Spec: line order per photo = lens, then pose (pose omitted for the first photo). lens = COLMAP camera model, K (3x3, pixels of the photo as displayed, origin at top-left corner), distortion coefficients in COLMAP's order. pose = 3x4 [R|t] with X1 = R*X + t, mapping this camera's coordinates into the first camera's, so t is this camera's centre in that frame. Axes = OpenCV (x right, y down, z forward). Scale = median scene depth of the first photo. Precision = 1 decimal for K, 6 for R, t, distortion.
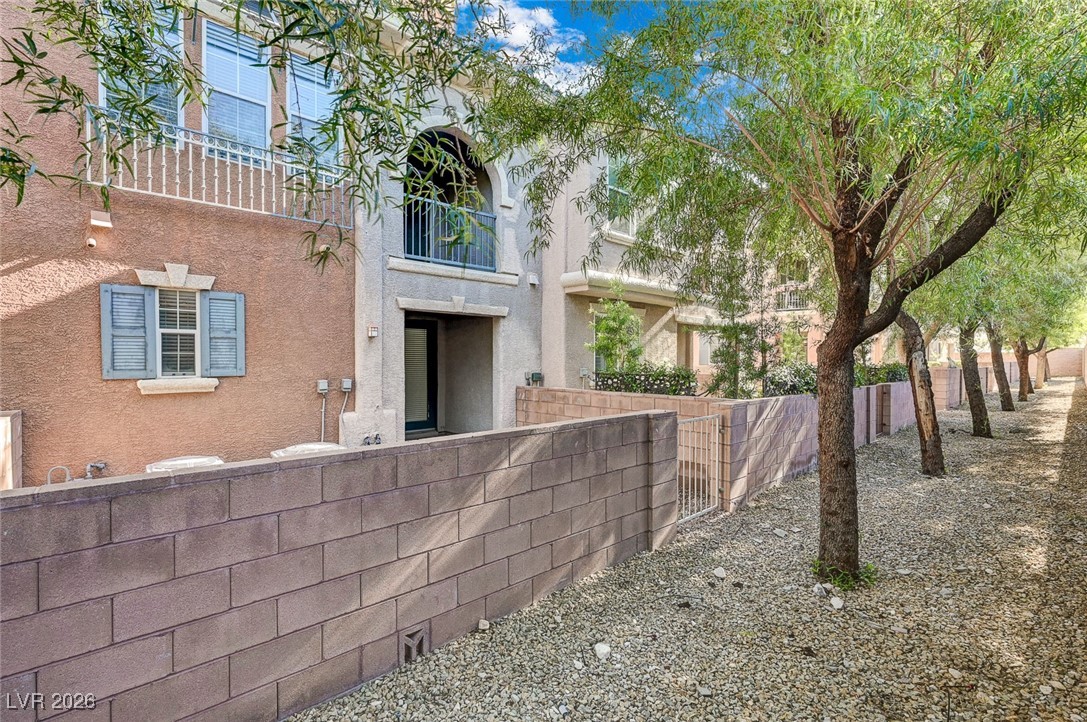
lens RADIAL K [[480.1, 0, 547.4], [0, 480.1, 363.9], [0, 0, 1]] dist [0.000735, -0.000503]
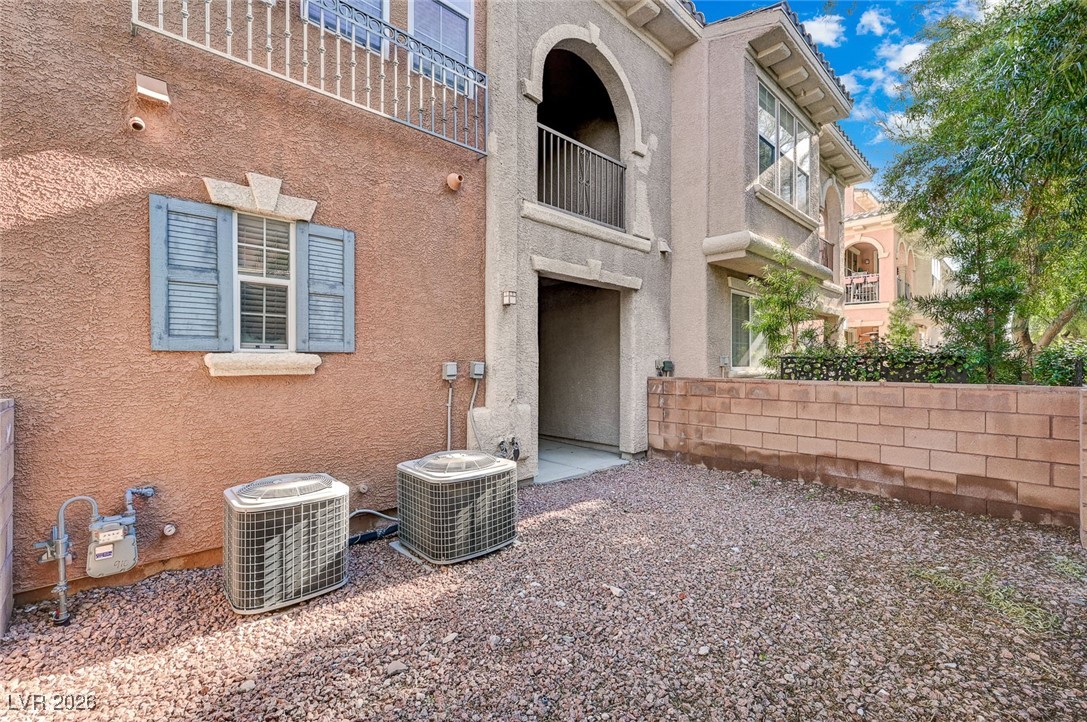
lens RADIAL K [[459.6, 0, 548.0], [0, 459.6, 362.3], [0, 0, 1]] dist [-0.000541, 0.000398]
pose [[0.999843, 0.000688, 0.017720, -0.379055], [-0.000462, 0.999919, -0.012720, 0.048304], [-0.017727, 0.012710, 0.999762, 0.356367]]
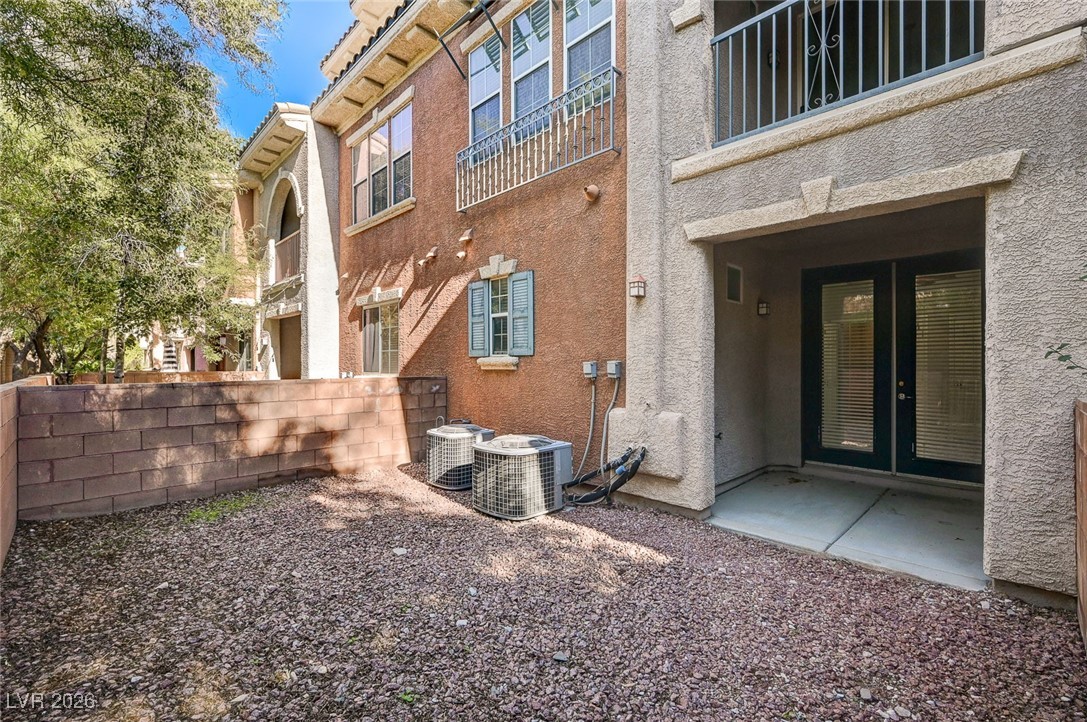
lens RADIAL K [[476.4, 0, 543.5], [0, 476.4, 361.0], [0, 0, 1]] dist [0.000834, 0.000022]
pose [[0.034925, -0.003798, -0.999383, 0.335618], [-0.010179, 0.999940, -0.004156, 0.041744], [0.999338, 0.010318, 0.034885, 1.019375]]
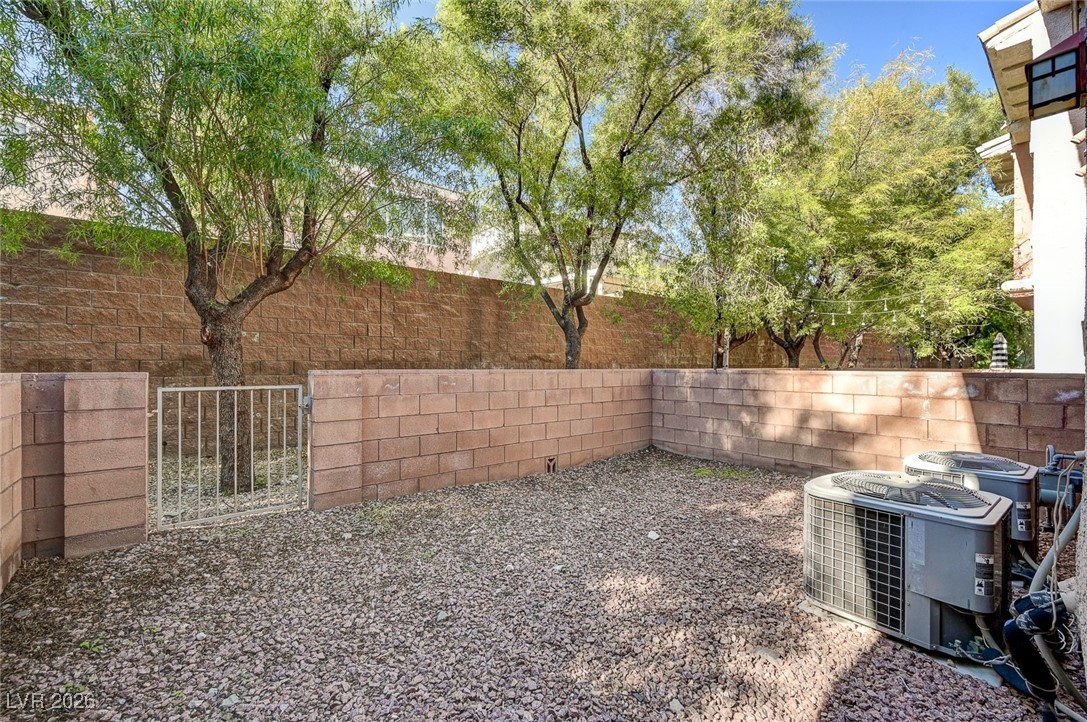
lens RADIAL K [[443.4, 0, 545.2], [0, 443.4, 361.9], [0, 0, 1]] dist [0.000433, 0.000109]
pose [[-0.998201, -0.001830, 0.059920, -0.184202], [-0.001554, 0.999988, 0.004653, 0.060243], [-0.059928, 0.004551, -0.998192, 1.440554]]
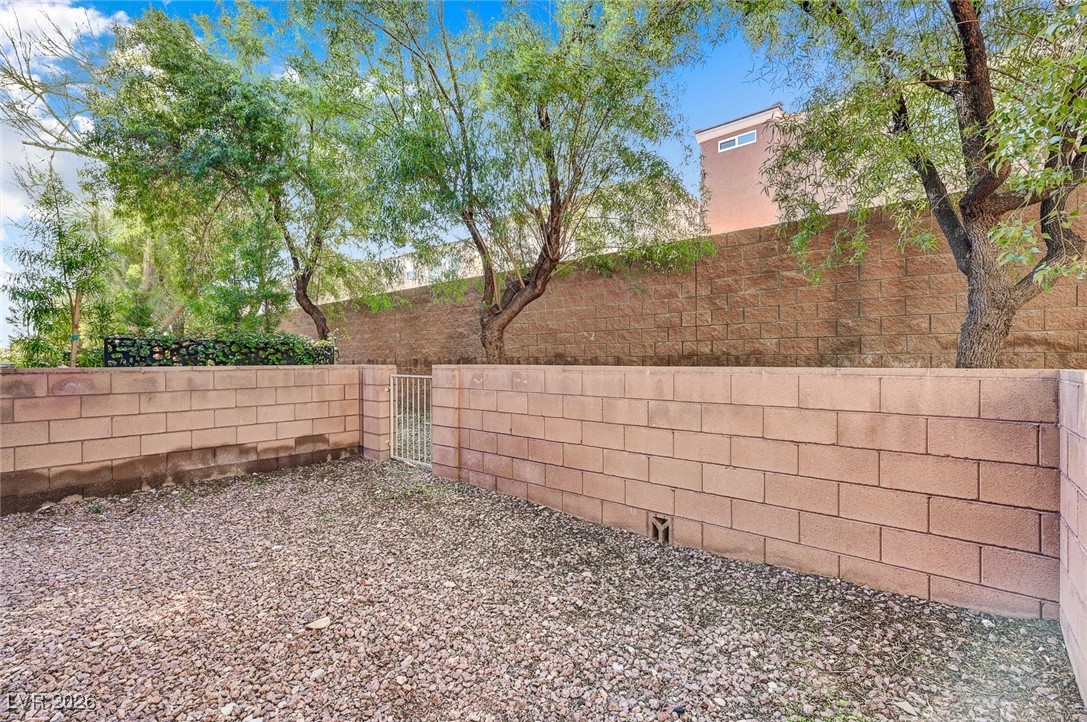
lens RADIAL K [[476.4, 0, 543.5], [0, 476.4, 361.0], [0, 0, 1]] dist [0.000834, 0.000022]
pose [[-0.122381, -0.000712, 0.992483, -0.717013], [0.013761, 0.999902, 0.002414, 0.070127], [-0.992388, 0.013953, -0.122359, 0.714311]]
